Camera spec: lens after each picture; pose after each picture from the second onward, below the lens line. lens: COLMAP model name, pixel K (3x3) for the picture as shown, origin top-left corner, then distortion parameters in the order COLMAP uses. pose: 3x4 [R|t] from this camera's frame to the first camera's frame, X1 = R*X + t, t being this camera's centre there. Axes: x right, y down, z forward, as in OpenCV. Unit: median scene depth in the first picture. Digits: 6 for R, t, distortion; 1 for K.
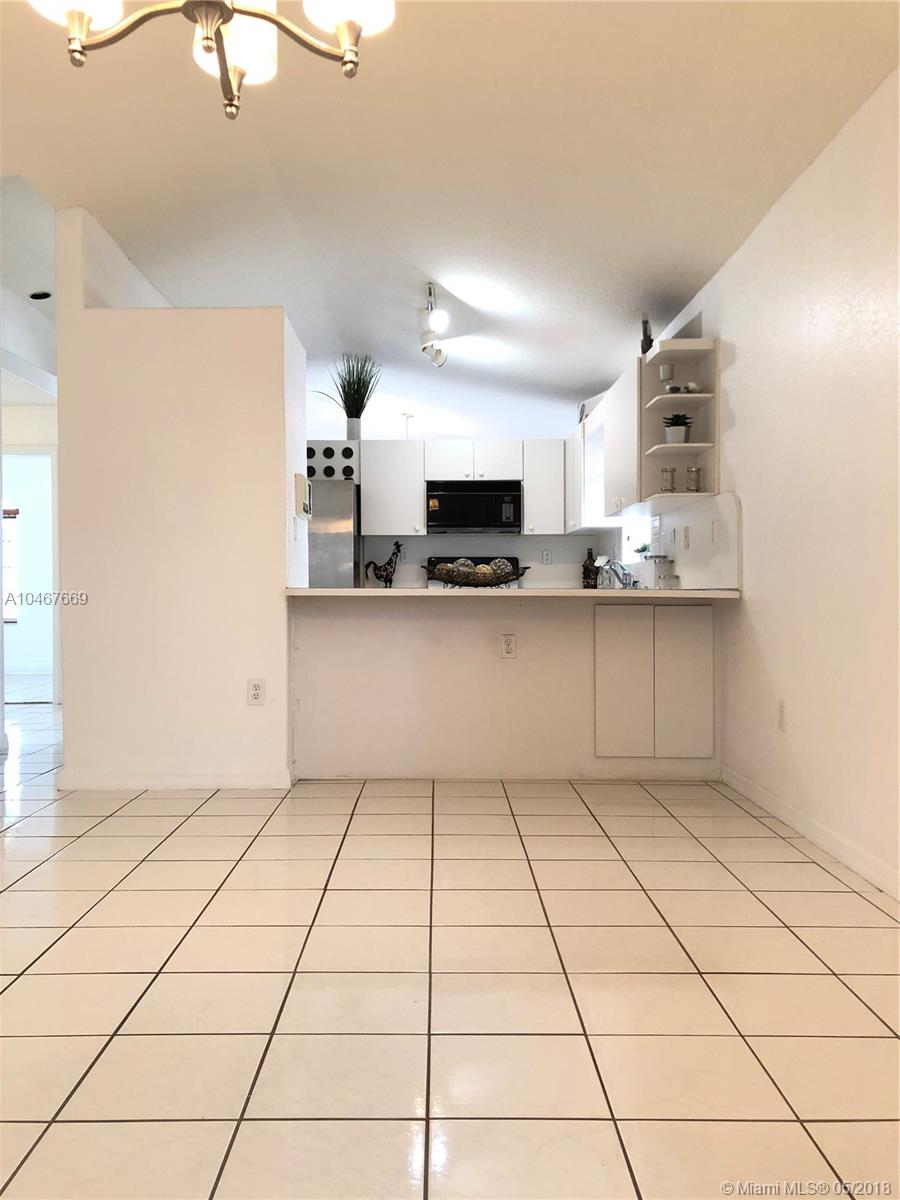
lens RADIAL K [[984.1, 0, 449.3], [0, 984.1, 603.6], [0, 0, 1]] dist [0.056923, -0.023416]
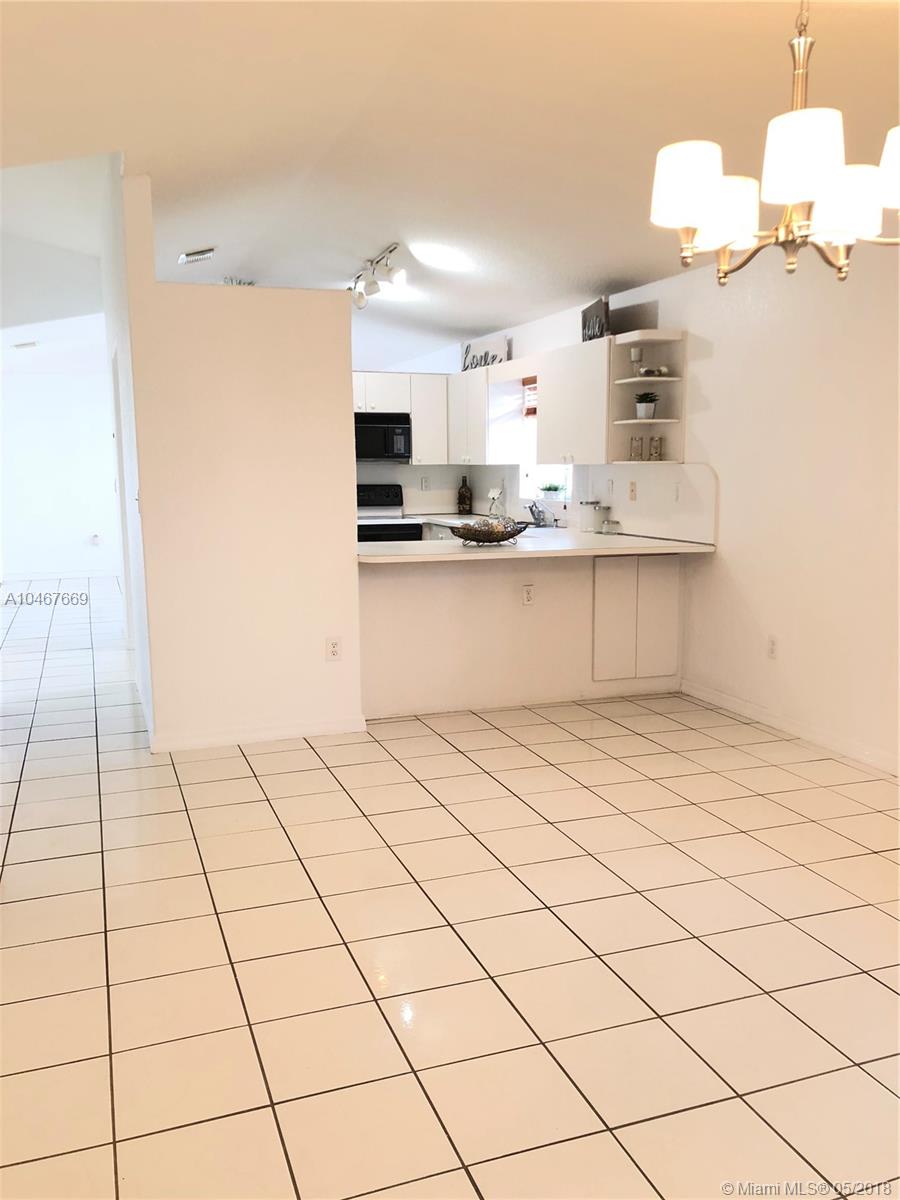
lens RADIAL K [[984.1, 0, 451.4], [0, 984.1, 612.2], [0, 0, 1]] dist [0.056923, -0.023416]
pose [[0.941890, -0.052285, 0.331829, -0.278275], [0.006044, 0.990291, 0.138881, -0.066604], [-0.335868, -0.128805, 0.933060, -0.046251]]
